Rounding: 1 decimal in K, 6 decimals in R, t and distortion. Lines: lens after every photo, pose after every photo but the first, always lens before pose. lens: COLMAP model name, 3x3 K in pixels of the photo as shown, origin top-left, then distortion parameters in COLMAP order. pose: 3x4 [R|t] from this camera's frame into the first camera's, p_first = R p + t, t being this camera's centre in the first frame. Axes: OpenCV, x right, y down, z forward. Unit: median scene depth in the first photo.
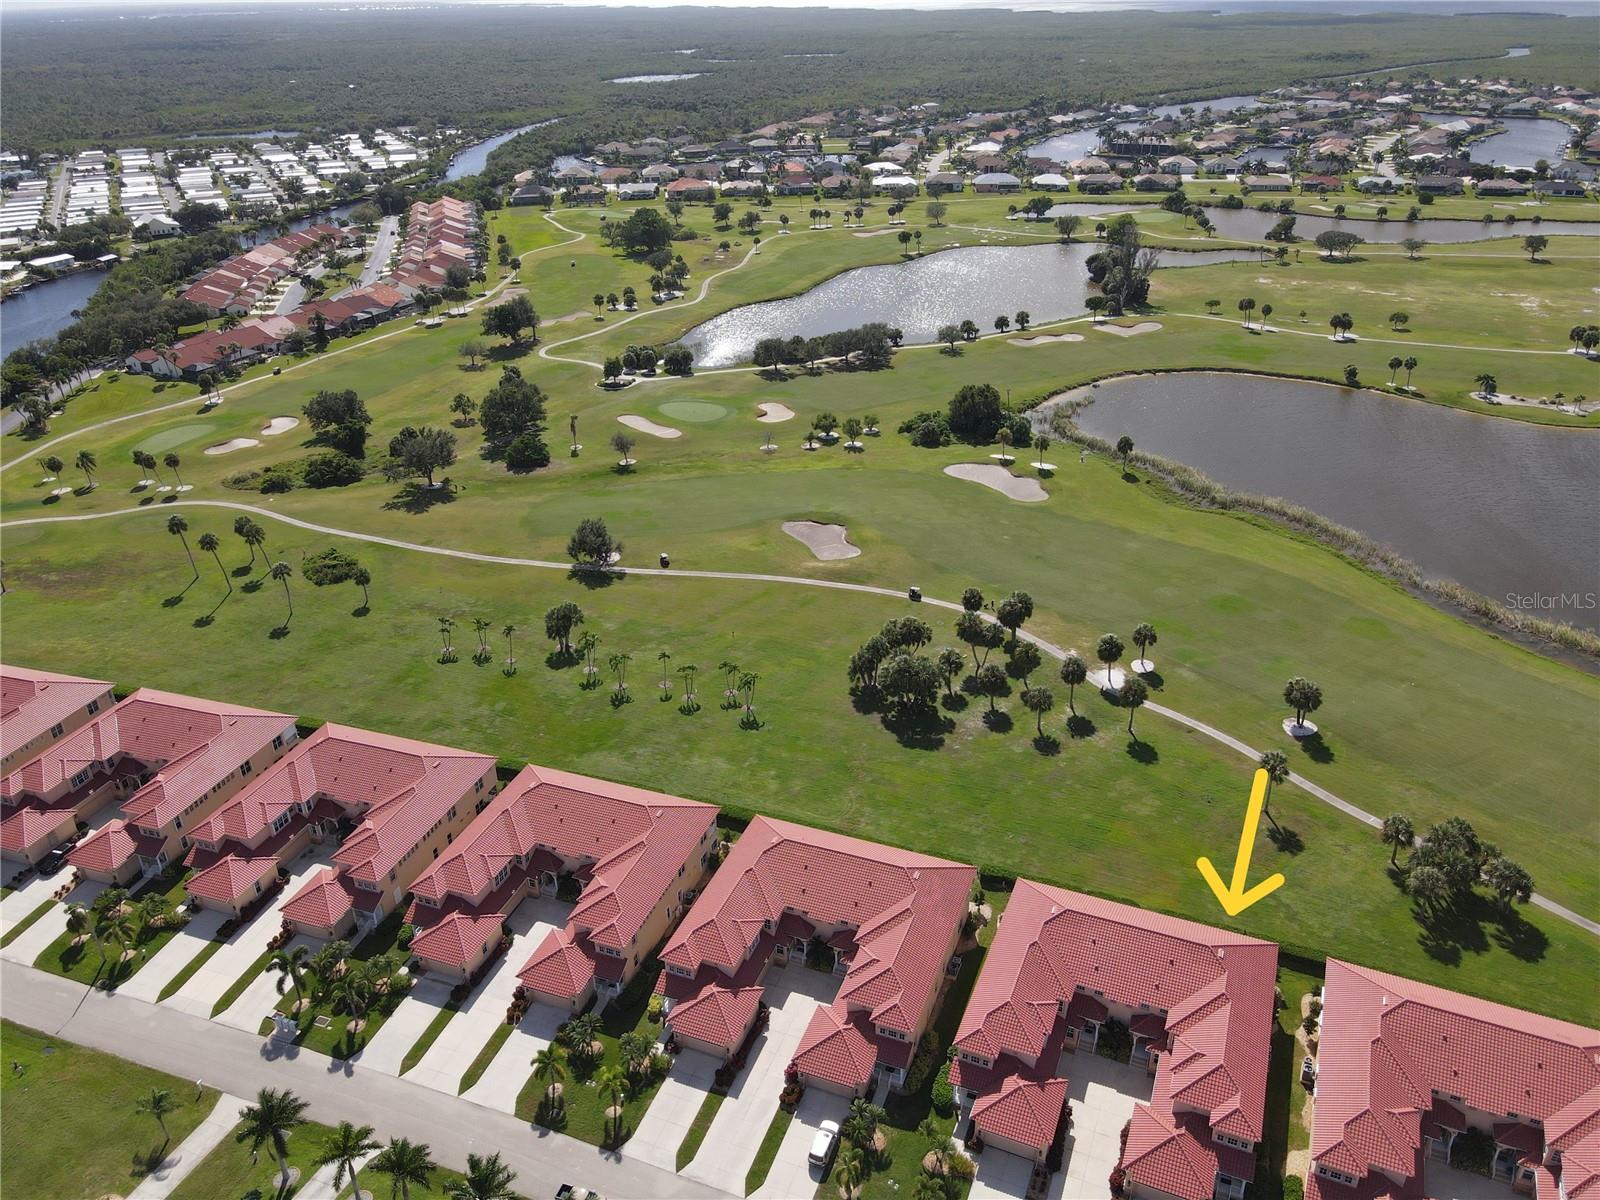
lens RADIAL K [[1183.7, 0, 806.0], [0, 1183.7, 593.7], [0, 0, 1]] dist [-0.006986, 0.028674]
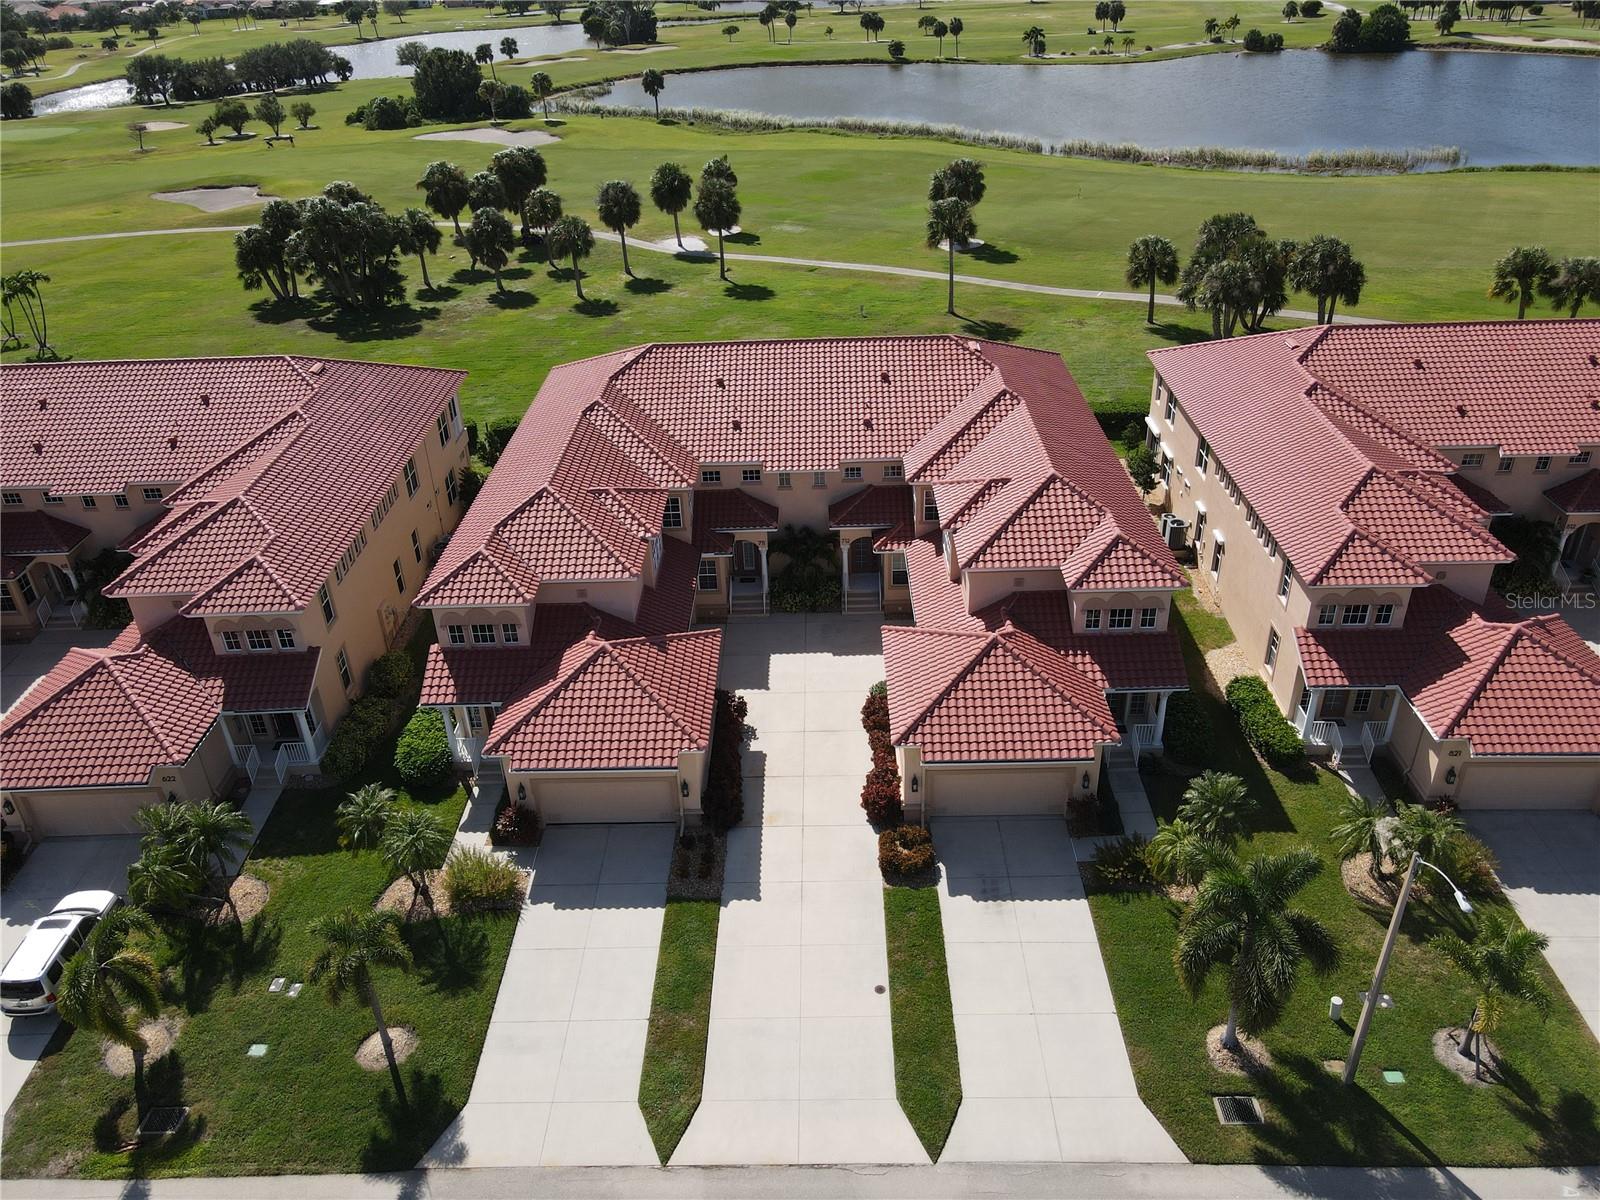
lens RADIAL K [[1183.7, 0, 806.9], [0, 1183.7, 589.4], [0, 0, 1]] dist [-0.006986, 0.028674]
pose [[0.923979, -0.206352, 0.321995, 0.118685], [0.195247, 0.978477, 0.066792, 0.372381], [-0.328848, 0.001154, 0.944382, 0.596939]]
